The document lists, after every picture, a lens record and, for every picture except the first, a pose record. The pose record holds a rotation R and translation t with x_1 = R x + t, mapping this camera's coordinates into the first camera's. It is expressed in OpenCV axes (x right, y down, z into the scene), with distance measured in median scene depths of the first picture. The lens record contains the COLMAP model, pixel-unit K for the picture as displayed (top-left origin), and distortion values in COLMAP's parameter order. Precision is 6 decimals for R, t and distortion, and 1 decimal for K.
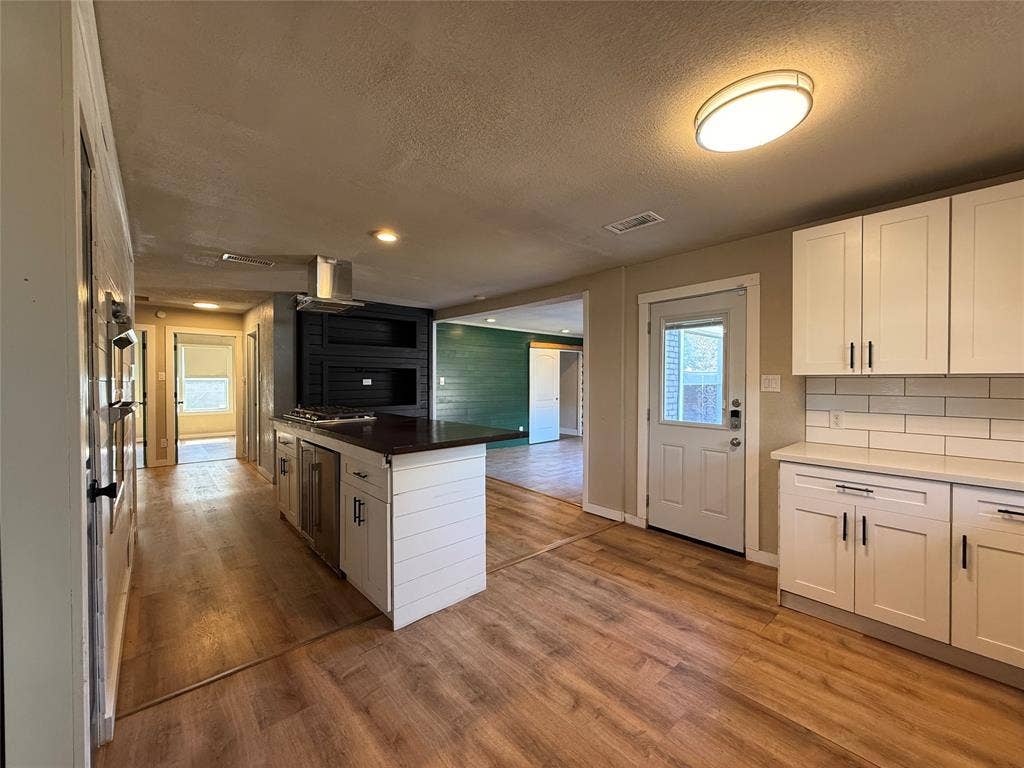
lens RADIAL K [[408.5, 0, 509.0], [0, 408.5, 387.3], [0, 0, 1]] dist [0.003720, -0.000063]
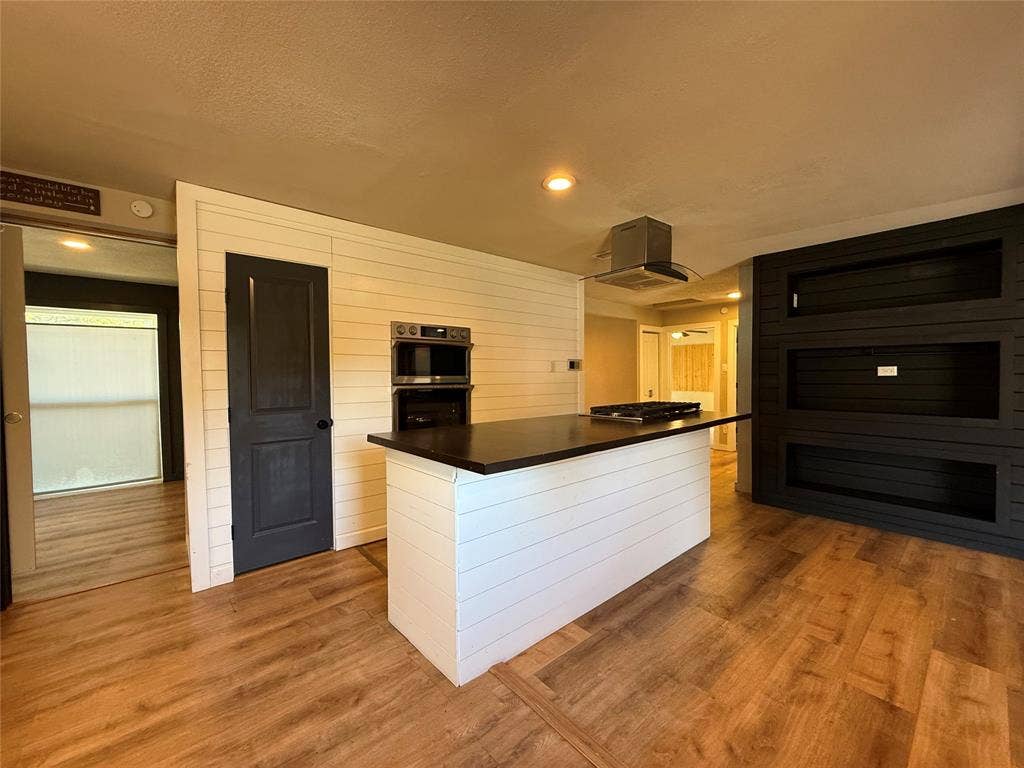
lens RADIAL K [[408.5, 0, 511.2], [0, 408.5, 384.3], [0, 0, 1]] dist [0.003720, -0.000063]
pose [[-0.007846, 0.024371, -0.999672, 0.677684], [-0.011751, 0.999632, 0.024462, -0.005452], [0.999900, 0.011940, -0.007556, 1.263096]]
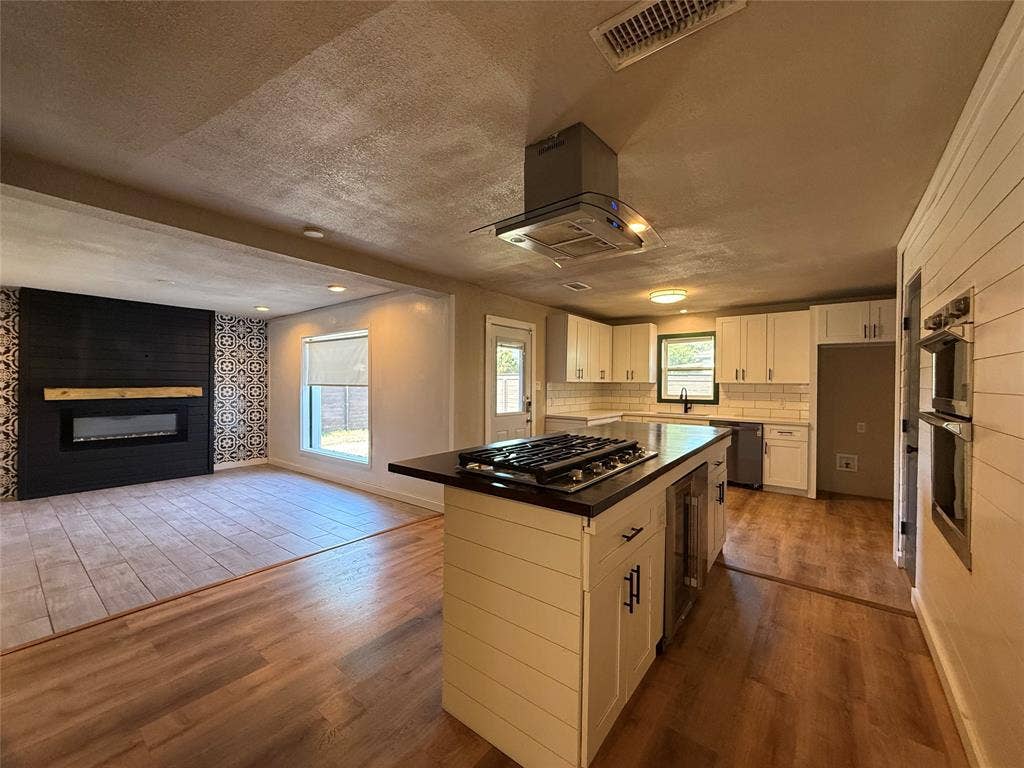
lens RADIAL K [[408.5, 0, 511.8], [0, 408.5, 383.2], [0, 0, 1]] dist [0.003720, -0.000063]
pose [[-0.188483, -0.003270, 0.982071, -1.568821], [0.009885, 0.999937, 0.005227, -0.041674], [-0.982027, 0.010693, -0.188439, 1.985129]]
